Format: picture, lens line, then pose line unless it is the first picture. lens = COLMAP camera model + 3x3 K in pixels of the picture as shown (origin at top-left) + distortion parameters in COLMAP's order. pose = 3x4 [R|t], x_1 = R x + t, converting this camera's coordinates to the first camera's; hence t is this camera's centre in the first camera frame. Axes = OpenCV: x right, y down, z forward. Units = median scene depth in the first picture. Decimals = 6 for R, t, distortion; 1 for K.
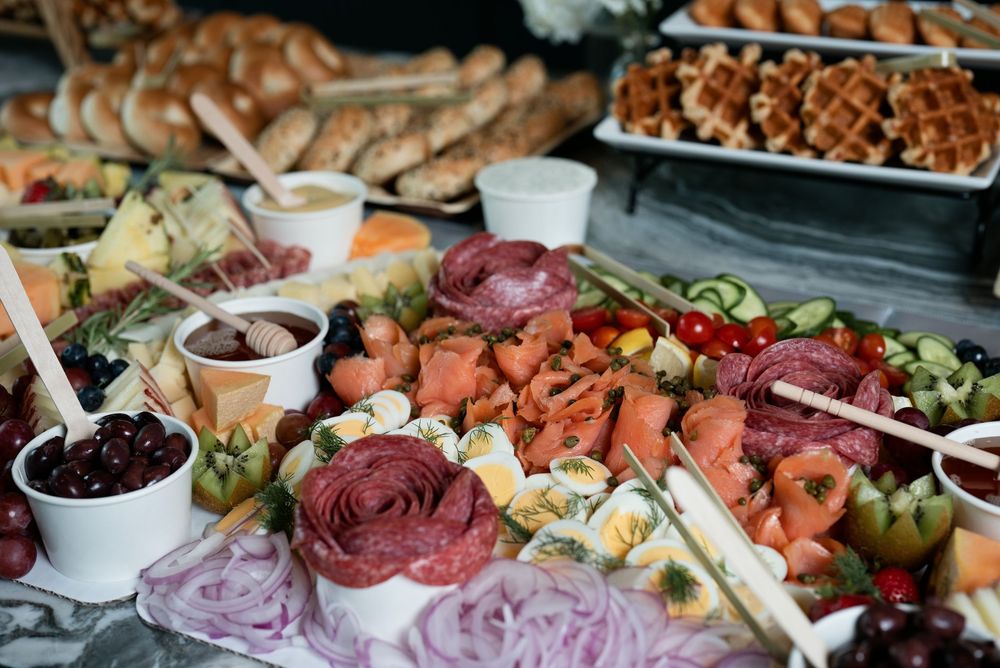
lens RADIAL K [[1499.2, 0, 500.0], [0, 1499.2, 334.0], [0, 0, 1]] dist [0.139733, -0.042897]
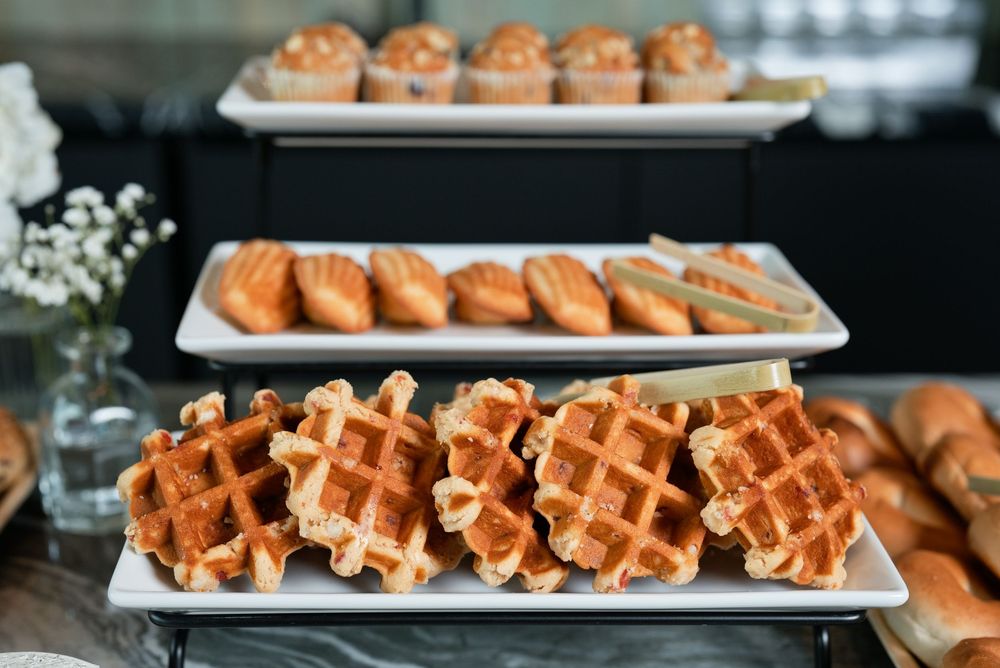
lens RADIAL K [[1499.2, 0, 500.0], [0, 1499.2, 334.0], [0, 0, 1]] dist [0.139733, -0.042897]
pose [[0.886640, -0.125712, 0.445045, -0.029780], [0.173948, 0.982330, -0.069067, -0.167868], [-0.428499, 0.138652, 0.892841, 0.539928]]
